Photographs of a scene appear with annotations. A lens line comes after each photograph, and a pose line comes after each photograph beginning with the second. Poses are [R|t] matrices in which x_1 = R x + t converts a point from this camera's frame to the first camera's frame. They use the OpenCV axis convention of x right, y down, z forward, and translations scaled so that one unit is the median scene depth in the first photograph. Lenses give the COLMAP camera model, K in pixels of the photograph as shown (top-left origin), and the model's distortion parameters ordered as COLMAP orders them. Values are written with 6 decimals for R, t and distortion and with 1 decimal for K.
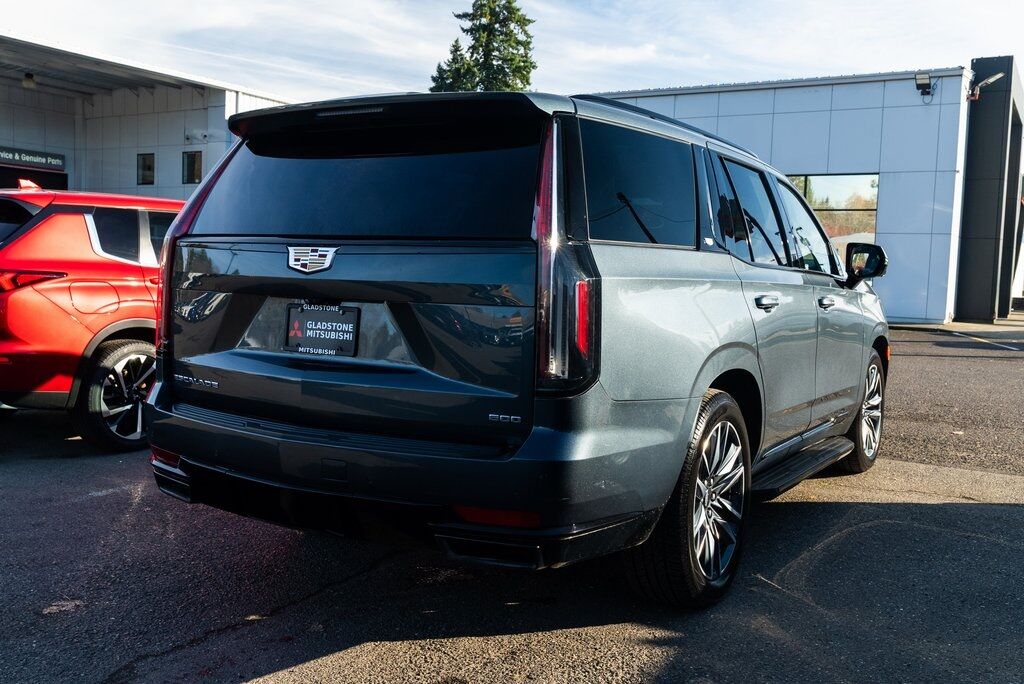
lens RADIAL K [[951.8, 0, 511.8], [0, 951.8, 339.7], [0, 0, 1]] dist [0.011423, 0.000000]
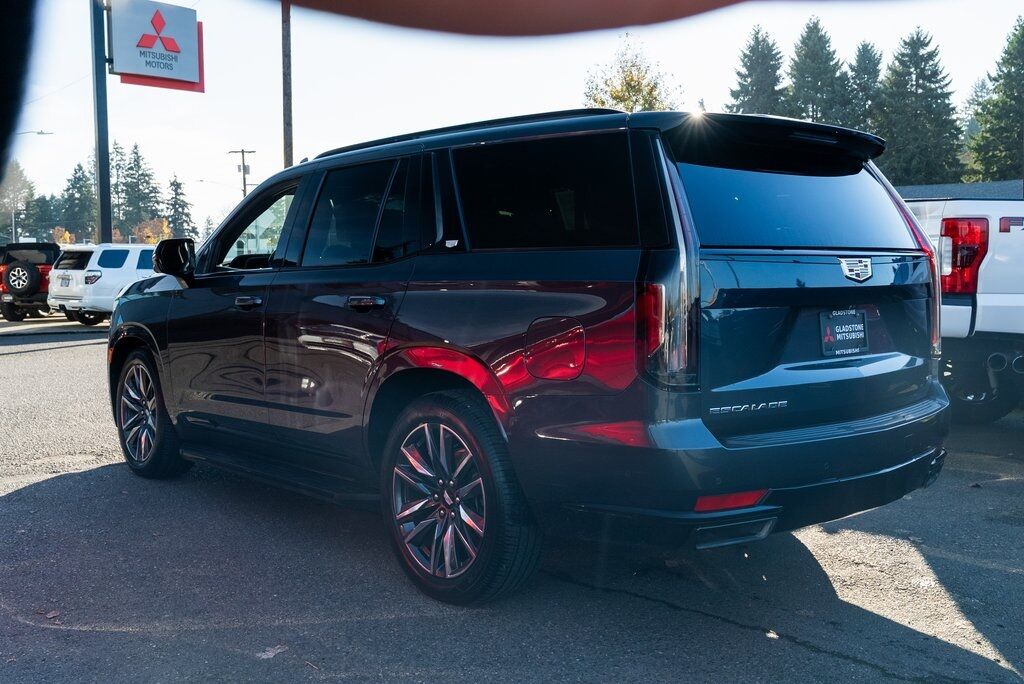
lens RADIAL K [[1006.1, 0, 512.2], [0, 1006.1, 340.2], [0, 0, 1]] dist [-0.003984, 0.000000]
pose [[0.303033, -0.097281, 0.948002, -1.452255], [0.090078, 0.993246, 0.073130, -0.123945], [-0.948713, 0.063234, 0.309749, 1.019017]]
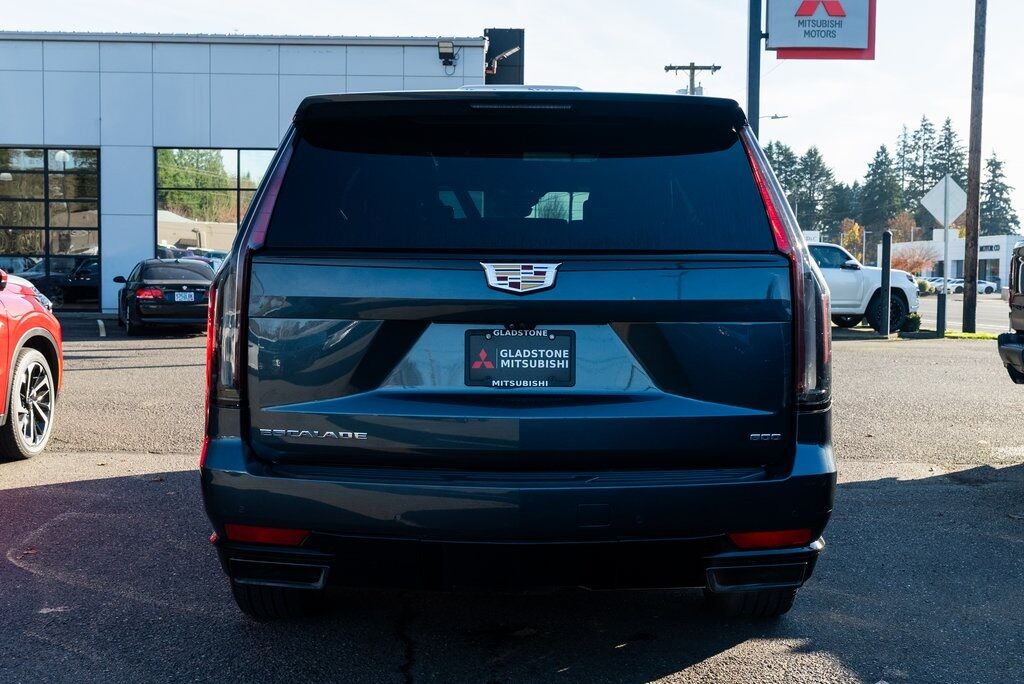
lens RADIAL K [[1189.1, 0, 512.1], [0, 1189.1, 345.0], [0, 0, 1]] dist [0.020404, 0.000000]
pose [[0.859240, -0.055817, 0.508518, -0.765173], [0.057197, 0.998279, 0.012931, -0.037533], [-0.508364, 0.017975, 0.860954, 0.078015]]
